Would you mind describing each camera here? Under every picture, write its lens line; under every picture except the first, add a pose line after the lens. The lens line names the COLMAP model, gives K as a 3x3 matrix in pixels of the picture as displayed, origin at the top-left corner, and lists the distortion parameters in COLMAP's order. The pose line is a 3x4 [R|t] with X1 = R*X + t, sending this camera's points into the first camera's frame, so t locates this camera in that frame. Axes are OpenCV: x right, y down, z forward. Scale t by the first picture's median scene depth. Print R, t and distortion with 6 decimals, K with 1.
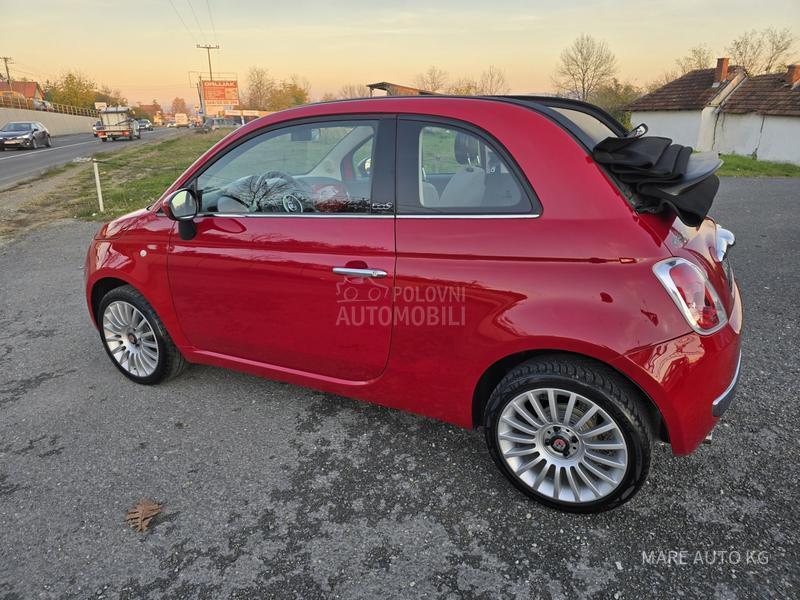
lens RADIAL K [[529.5, 0, 400.0], [0, 529.5, 300.0], [0, 0, 1]] dist [0.059288, -0.051681]
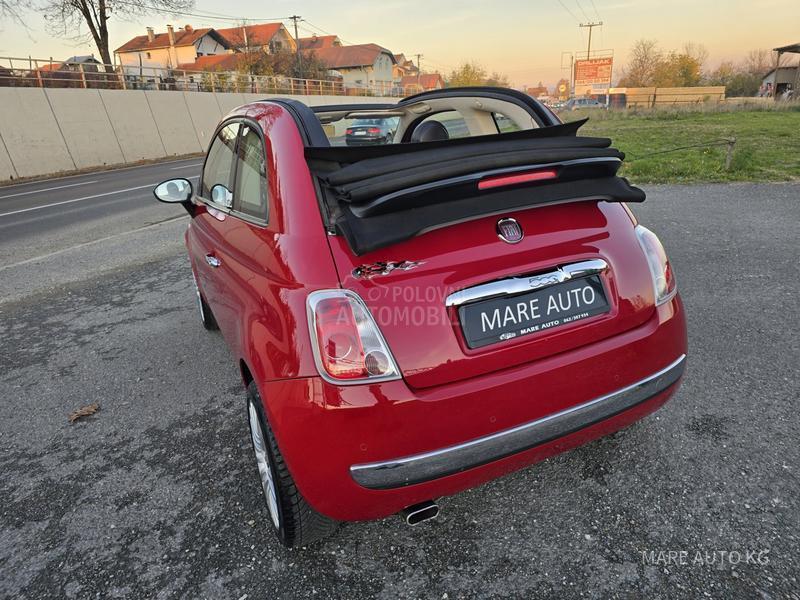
lens RADIAL K [[532.0, 0, 400.0], [0, 532.0, 300.0], [0, 0, 1]] dist [0.057601, -0.050506]
pose [[0.811343, 0.171939, -0.558712, 0.993668], [-0.154078, 0.984868, 0.079339, -0.134318], [0.563899, 0.021714, 0.825558, 0.328310]]
